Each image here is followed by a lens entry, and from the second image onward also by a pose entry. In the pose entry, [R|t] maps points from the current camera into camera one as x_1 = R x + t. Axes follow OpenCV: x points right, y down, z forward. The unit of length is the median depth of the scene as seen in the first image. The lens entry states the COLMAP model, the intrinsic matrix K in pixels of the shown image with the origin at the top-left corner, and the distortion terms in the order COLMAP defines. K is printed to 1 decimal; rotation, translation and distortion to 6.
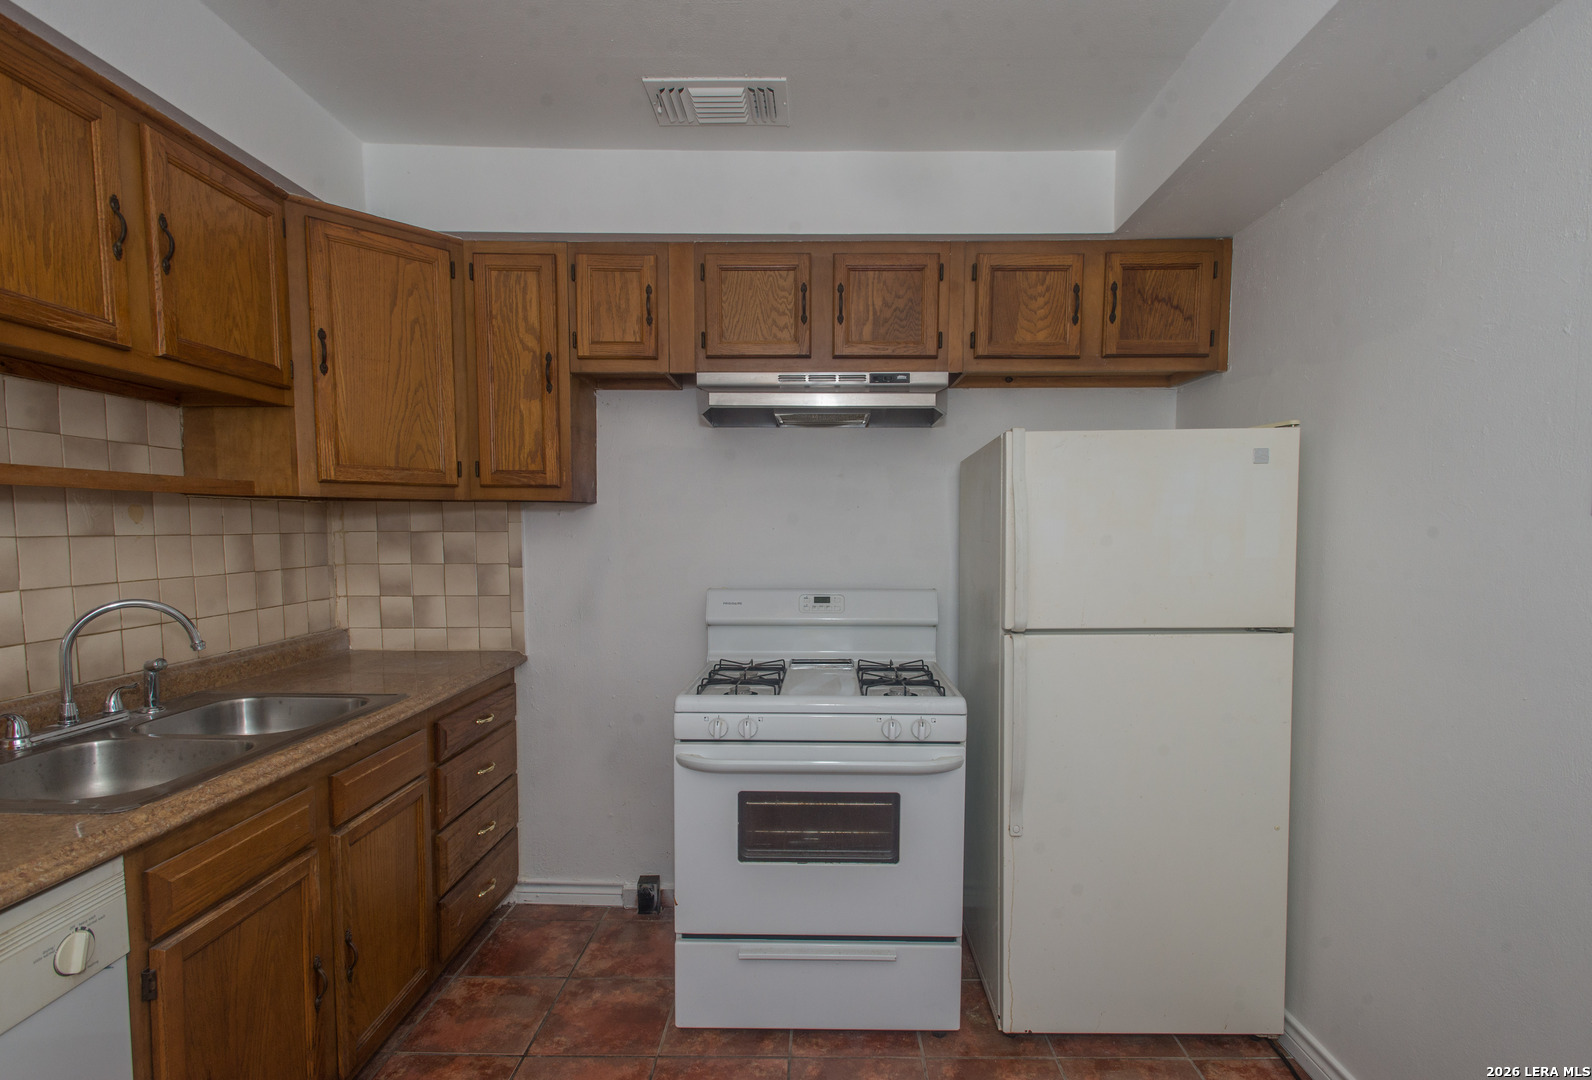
lens RADIAL K [[770.6, 0, 802.7], [0, 770.6, 588.1], [0, 0, 1]] dist [0.001131, -0.000972]
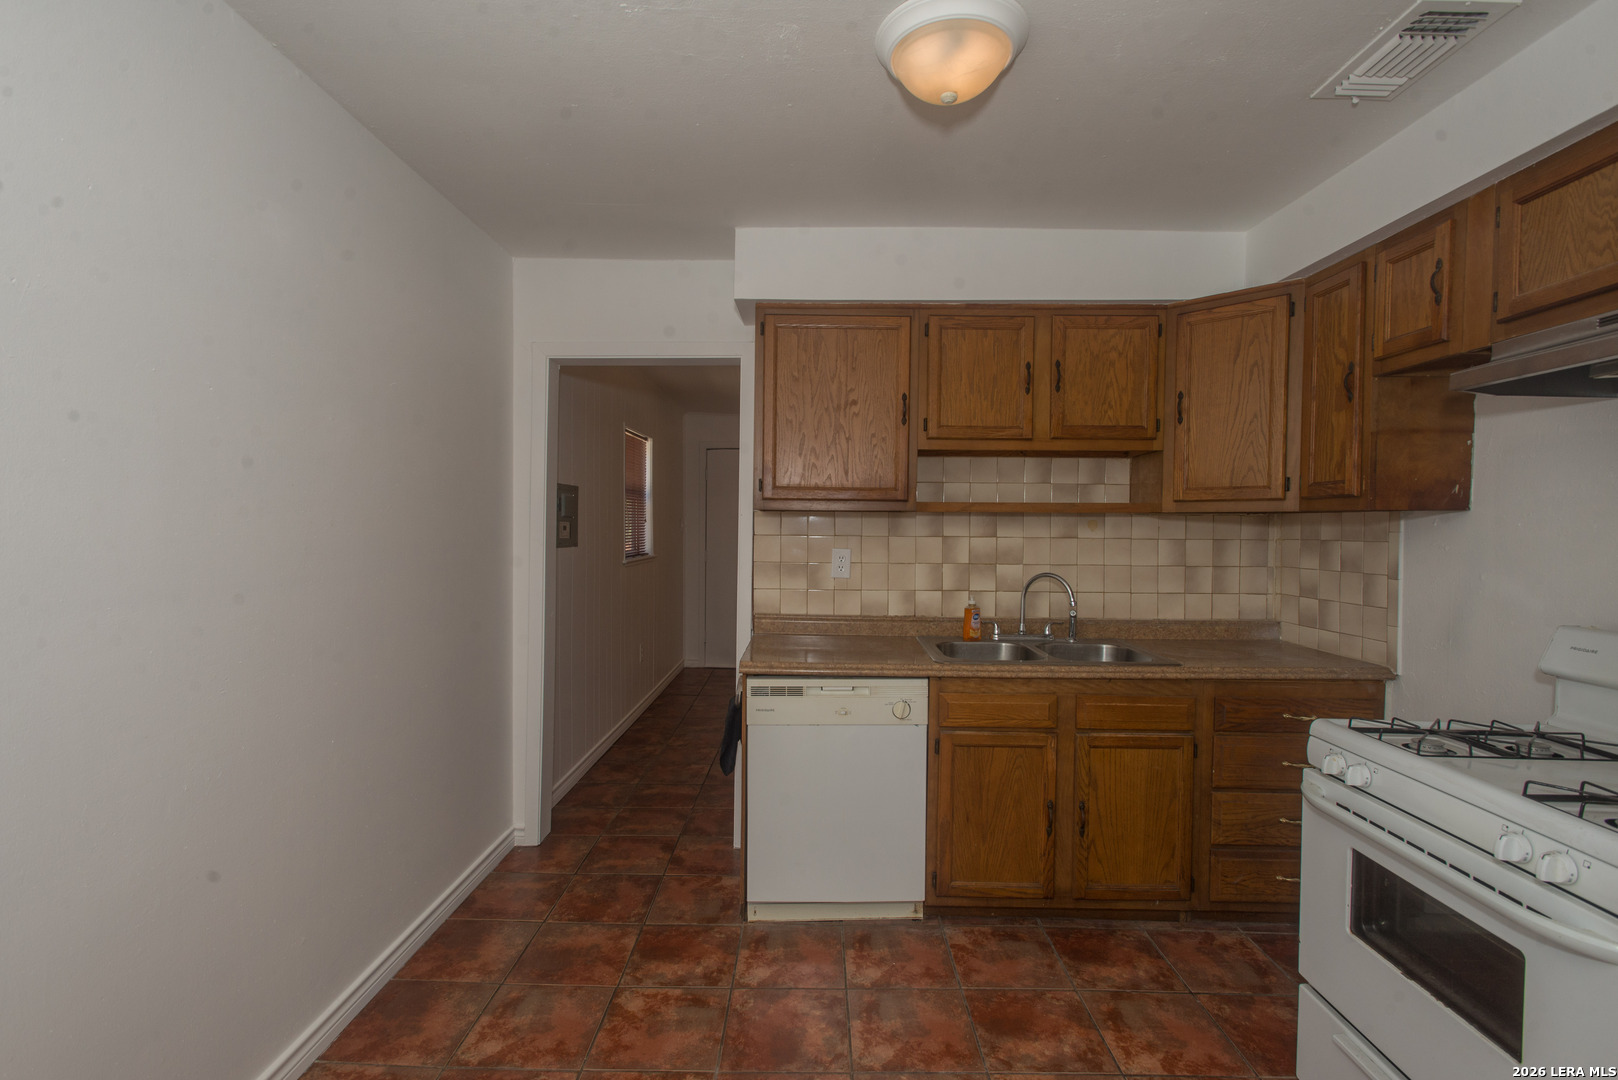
lens RADIAL K [[747.0, 0, 805.0], [0, 747.0, 545.2], [0, 0, 1]] dist [0.009639, -0.000437]
pose [[-0.013297, 0.023363, -0.999639, 0.659082], [-0.090356, 0.995609, 0.024470, -0.030211], [0.995821, 0.090649, -0.011127, 0.330044]]
